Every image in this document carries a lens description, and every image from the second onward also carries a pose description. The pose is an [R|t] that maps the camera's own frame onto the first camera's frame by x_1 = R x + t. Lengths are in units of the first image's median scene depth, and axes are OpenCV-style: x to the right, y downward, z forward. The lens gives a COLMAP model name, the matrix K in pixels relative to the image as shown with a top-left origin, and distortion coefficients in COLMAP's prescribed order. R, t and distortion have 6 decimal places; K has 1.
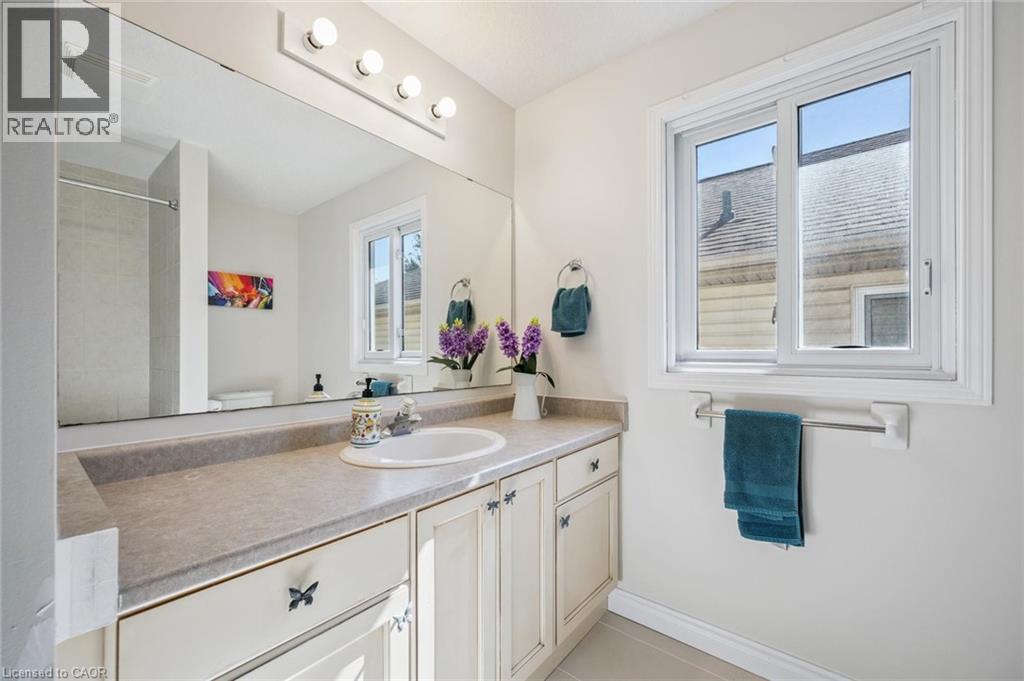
lens RADIAL K [[408.7, 0, 514.6], [0, 408.7, 355.0], [0, 0, 1]] dist [-0.001411, -0.000113]
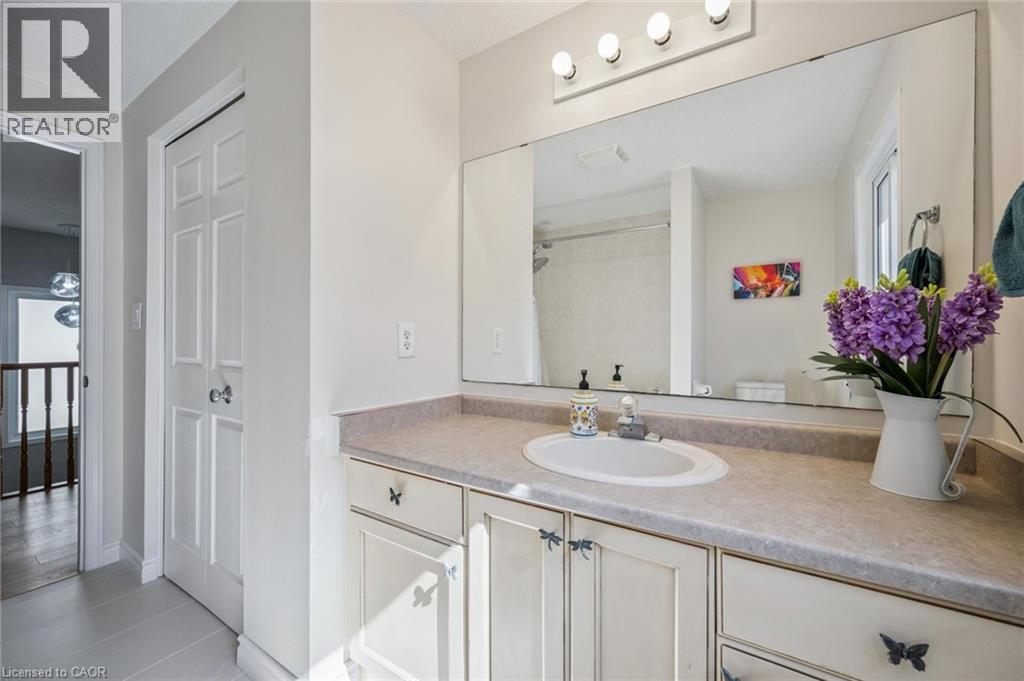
lens RADIAL K [[401.6, 0, 513.4], [0, 401.6, 343.1], [0, 0, 1]] dist [0.000664, -0.000109]
pose [[0.116207, 0.005544, -0.993210, 0.432381], [-0.006215, 0.999969, 0.004854, -0.010701], [0.993206, 0.005608, 0.116238, 0.498621]]
